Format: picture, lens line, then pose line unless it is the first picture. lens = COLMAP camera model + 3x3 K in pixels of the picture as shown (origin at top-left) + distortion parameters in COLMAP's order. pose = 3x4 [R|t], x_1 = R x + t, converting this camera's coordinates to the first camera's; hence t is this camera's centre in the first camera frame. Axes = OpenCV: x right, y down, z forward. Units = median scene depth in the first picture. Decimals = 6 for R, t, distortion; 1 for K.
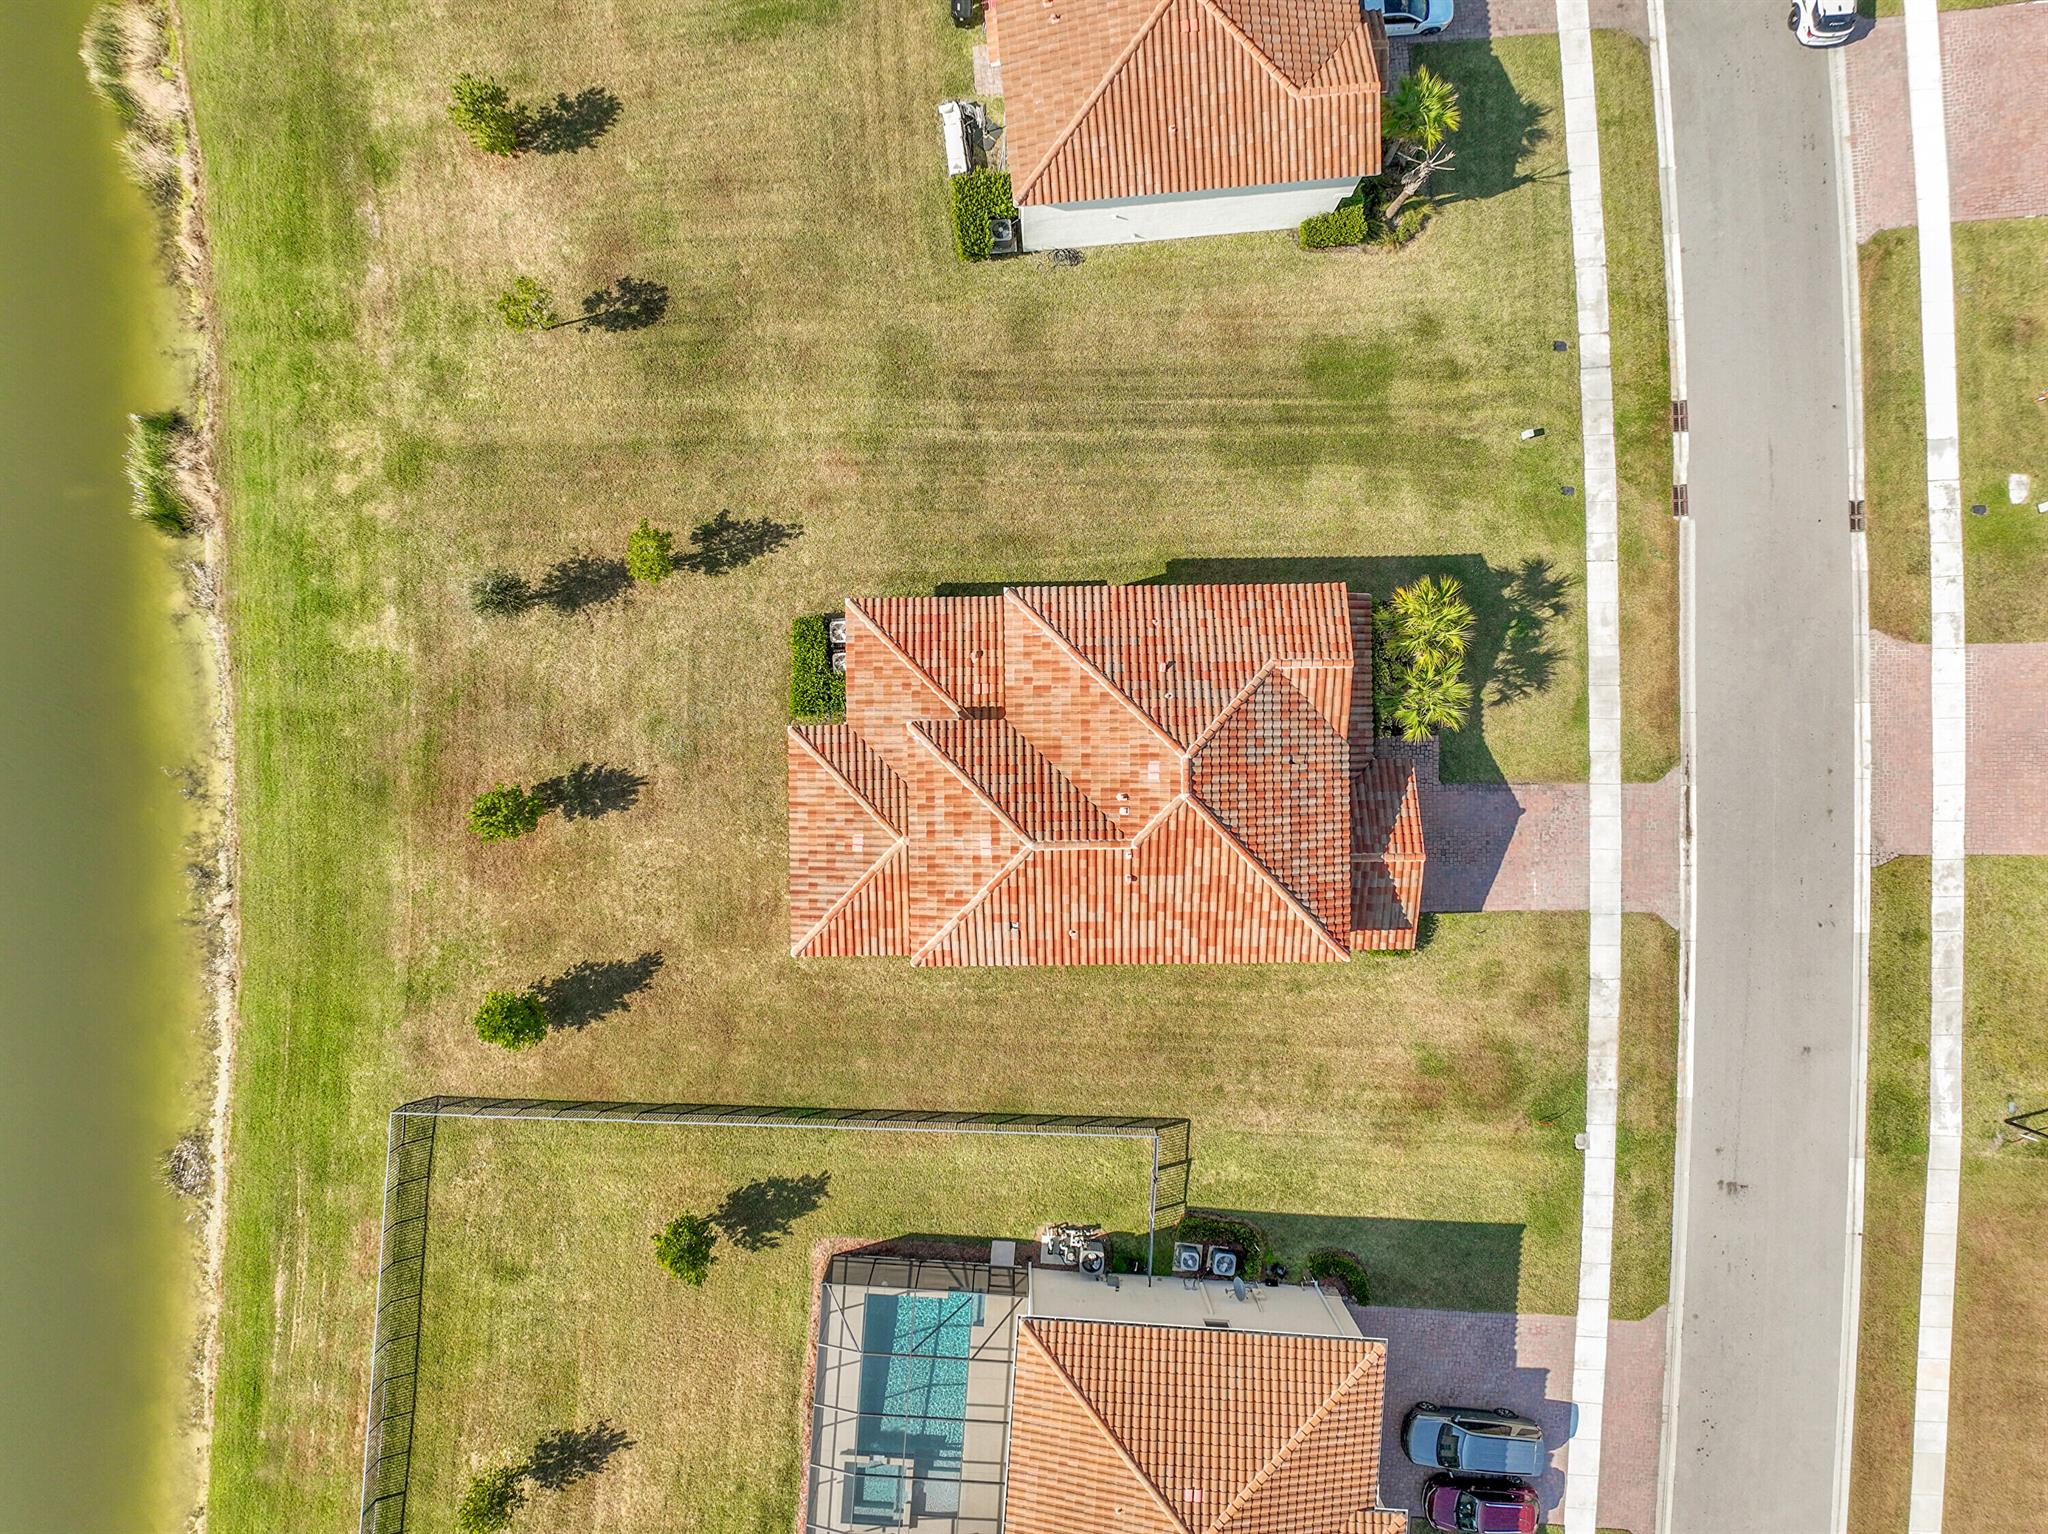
lens RADIAL K [[1432.9, 0, 1024.0], [0, 1432.9, 767.0], [0, 0, 1]] dist [0.003003, 0.010474]
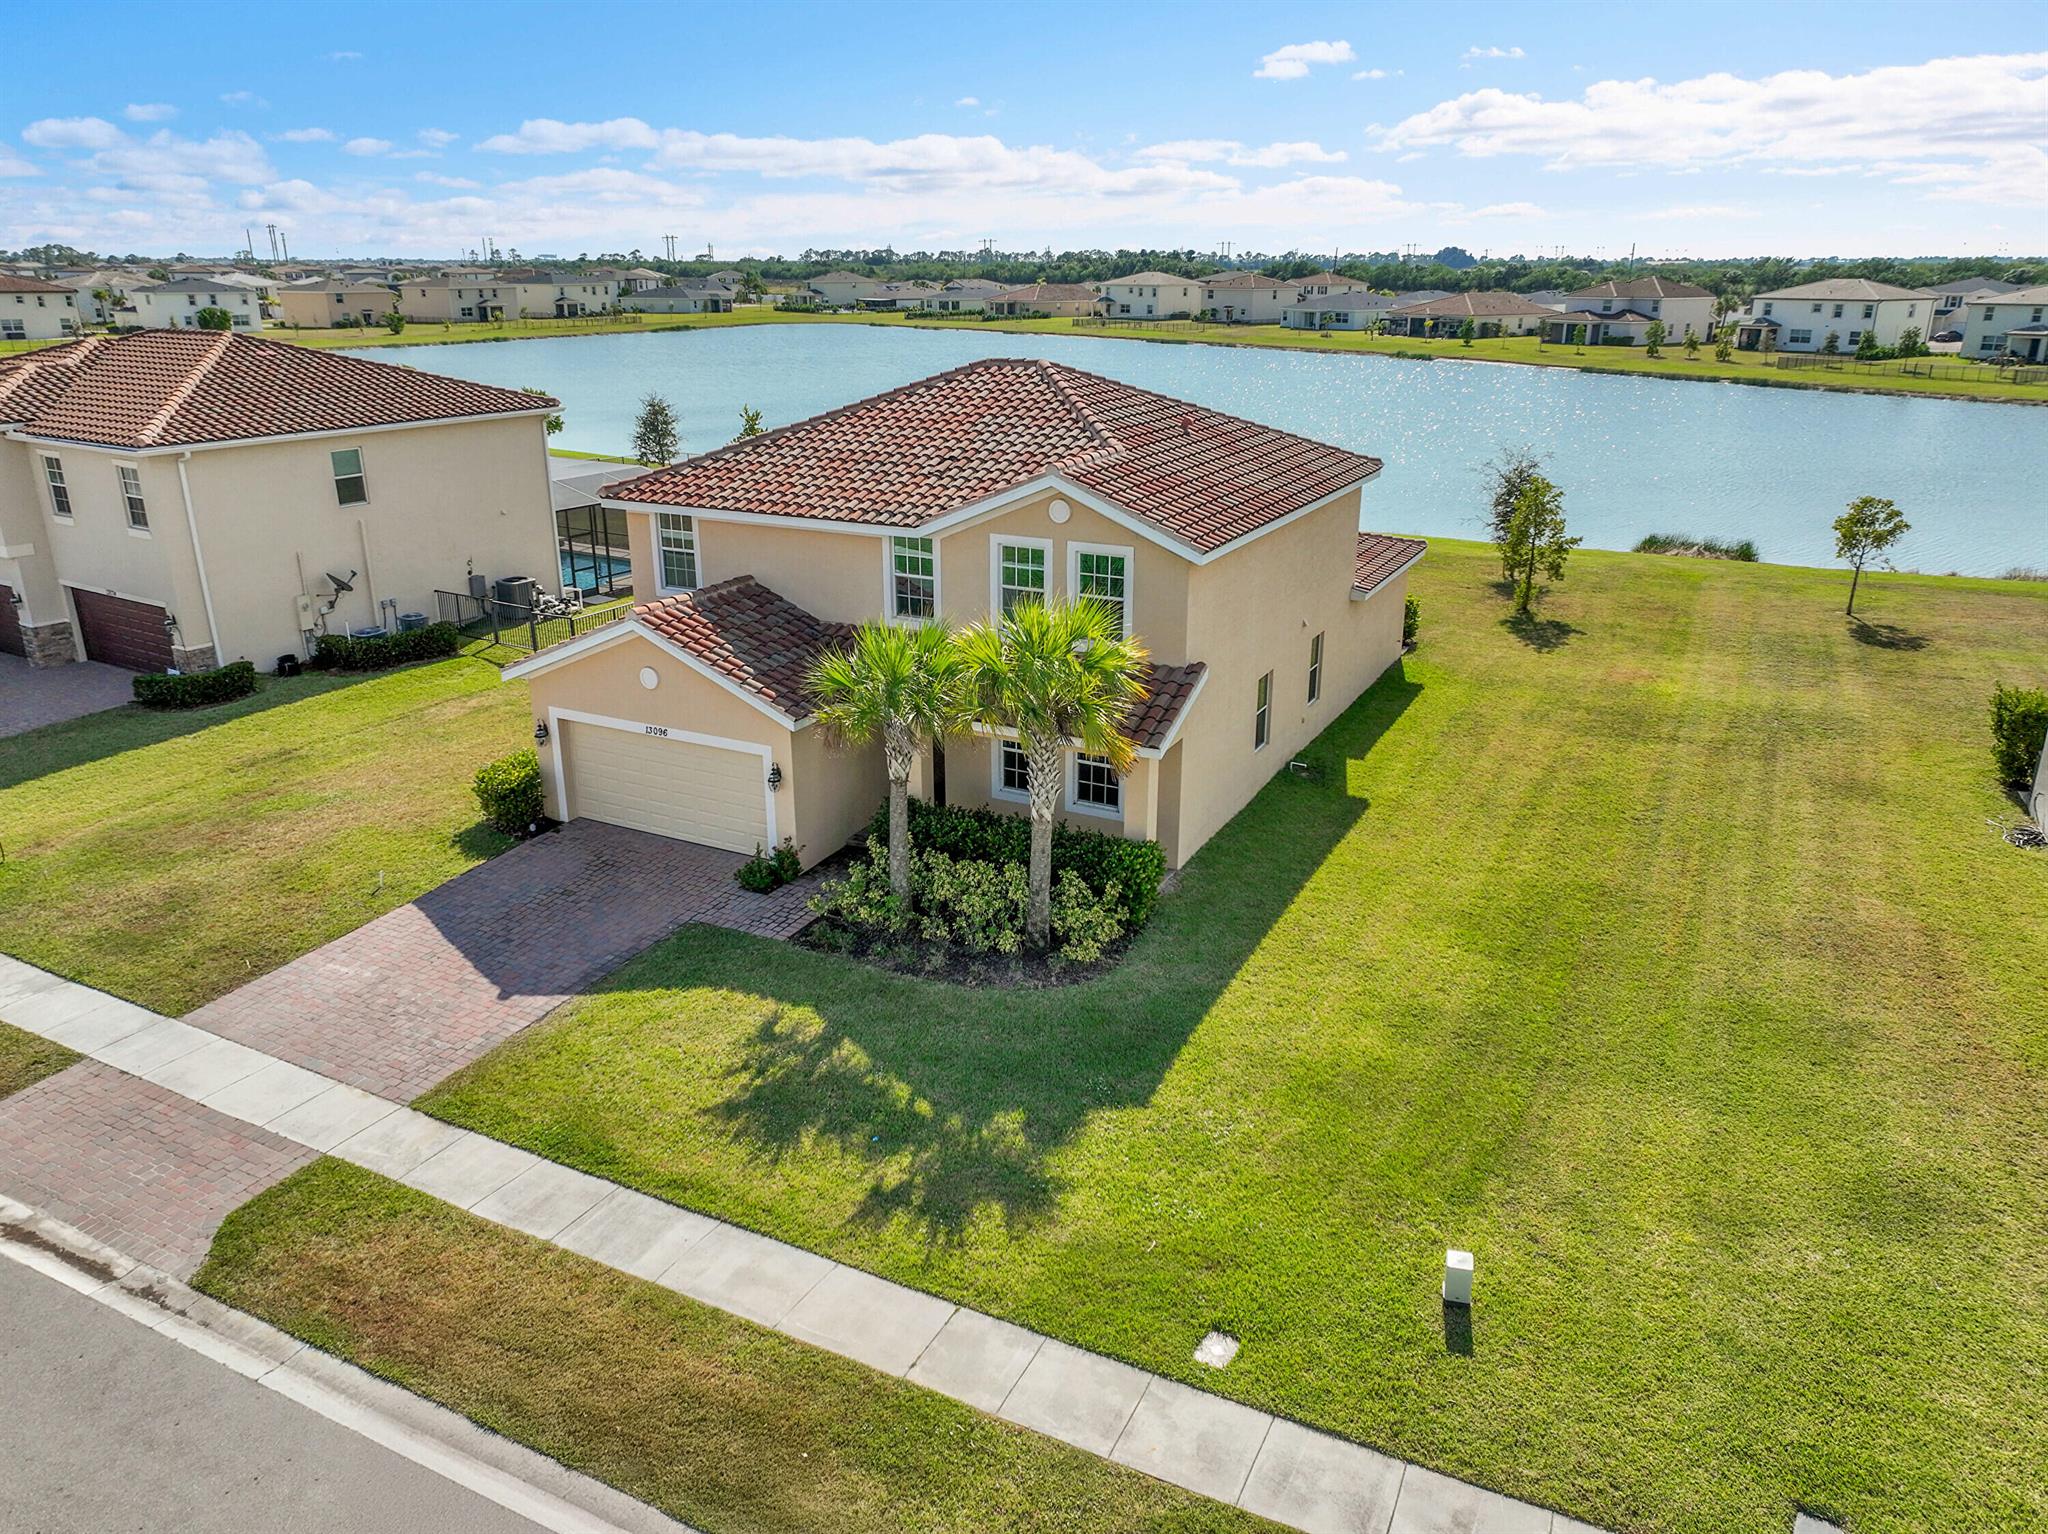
lens RADIAL K [[1432.9, 0, 1024.0], [0, 1432.9, 767.0], [0, 0, 1]] dist [0.003003, 0.010474]
pose [[-0.466841, 0.290677, -0.835205, 0.592516], [-0.884277, -0.164797, 0.436916, -0.259193], [-0.010638, 0.942523, 0.333973, 0.805952]]
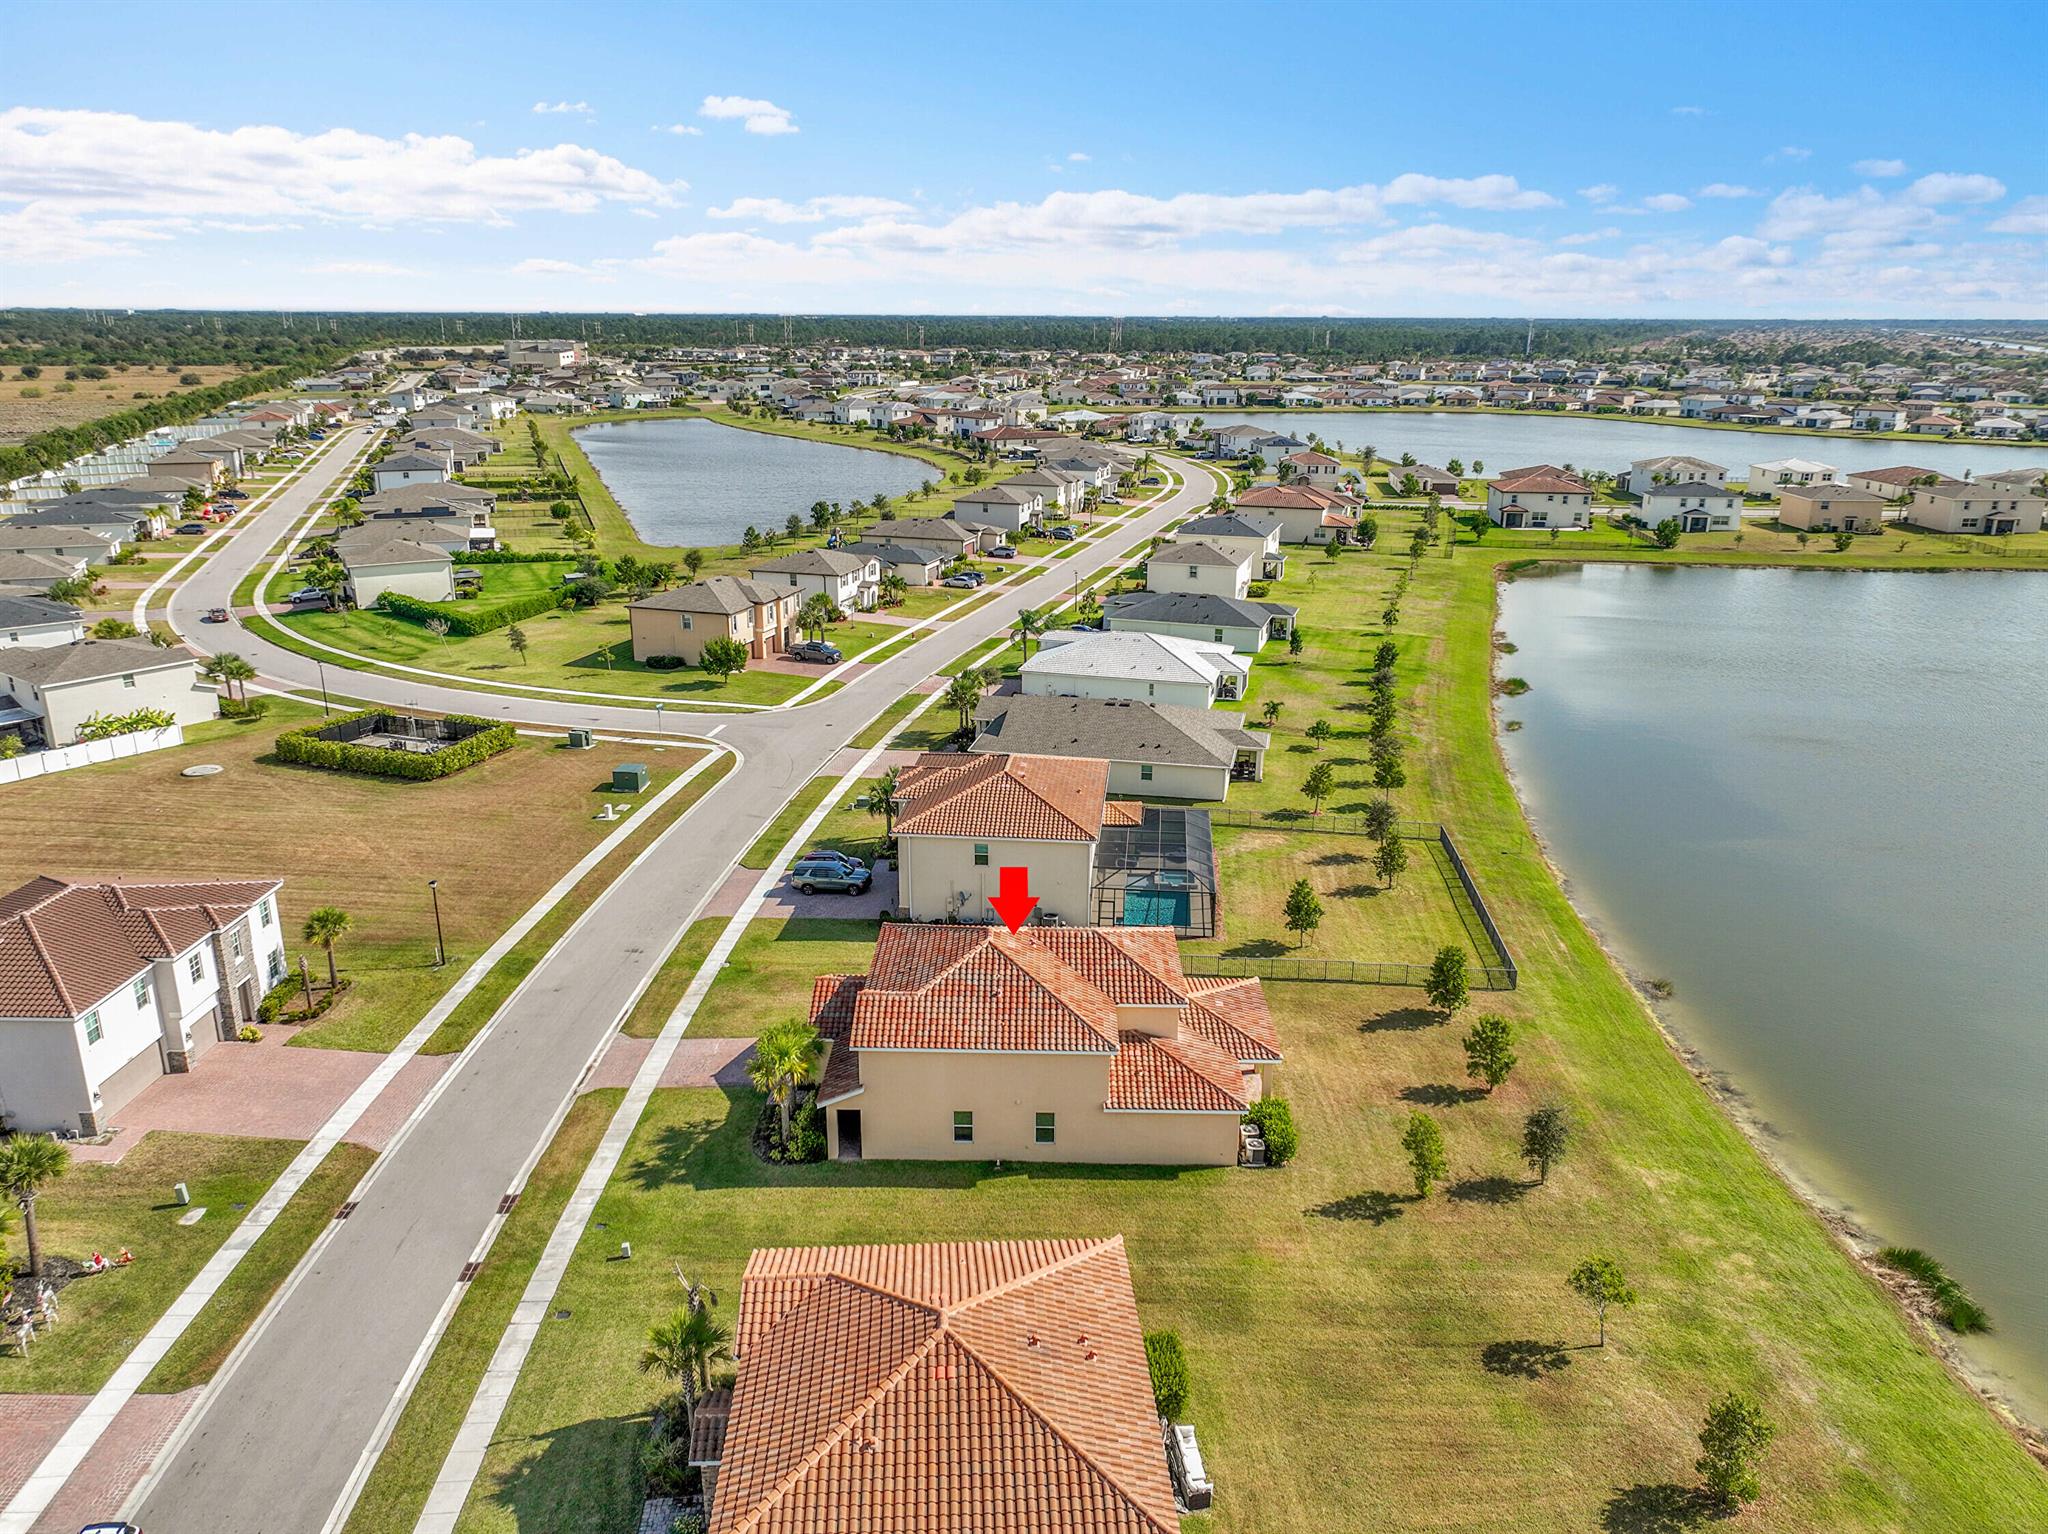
lens RADIAL K [[1436.5, 0, 1024.0], [0, 1436.5, 767.0], [0, 0, 1]] dist [0.004306, 0.005370]
pose [[-0.999438, -0.019132, 0.027537, 0.035575], [0.032129, -0.311528, 0.949694, -1.106893], [-0.009591, 0.950044, 0.311968, 0.326918]]
